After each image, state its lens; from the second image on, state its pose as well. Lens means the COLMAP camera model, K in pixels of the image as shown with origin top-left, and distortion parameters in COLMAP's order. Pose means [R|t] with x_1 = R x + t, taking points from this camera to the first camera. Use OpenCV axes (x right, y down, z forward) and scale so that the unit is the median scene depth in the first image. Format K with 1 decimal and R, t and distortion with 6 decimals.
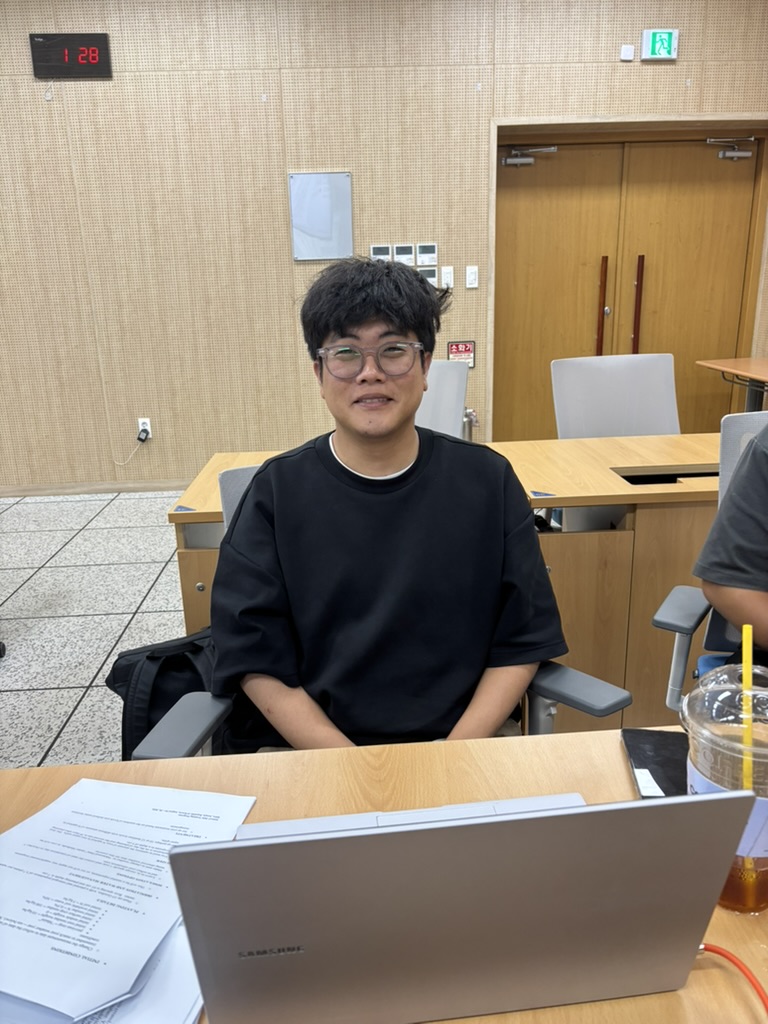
lens RADIAL K [[775.4, 0, 376.2], [0, 775.4, 516.2], [0, 0, 1]] dist [0.035837, -0.045620]
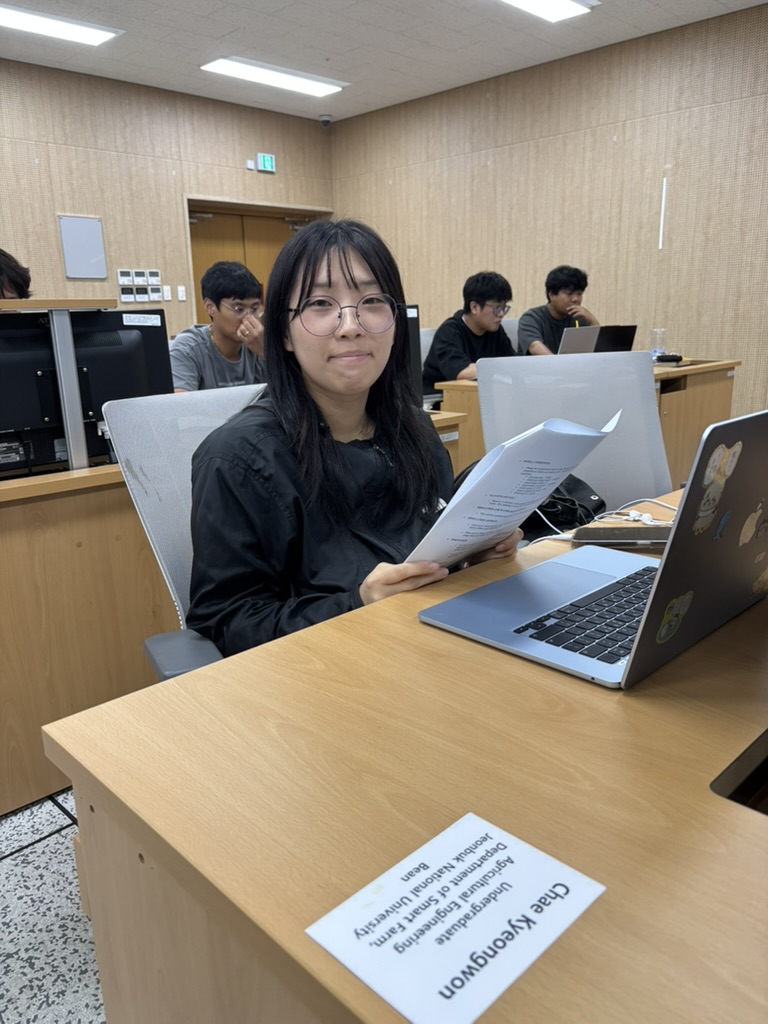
lens RADIAL K [[775.4, 0, 379.4], [0, 775.4, 504.6], [0, 0, 1]] dist [0.035837, -0.045620]
pose [[0.733262, -0.155210, 0.661994, -0.692419], [0.204617, 0.978838, 0.002852, 0.176229], [-0.648428, 0.133365, 0.749504, -0.341878]]
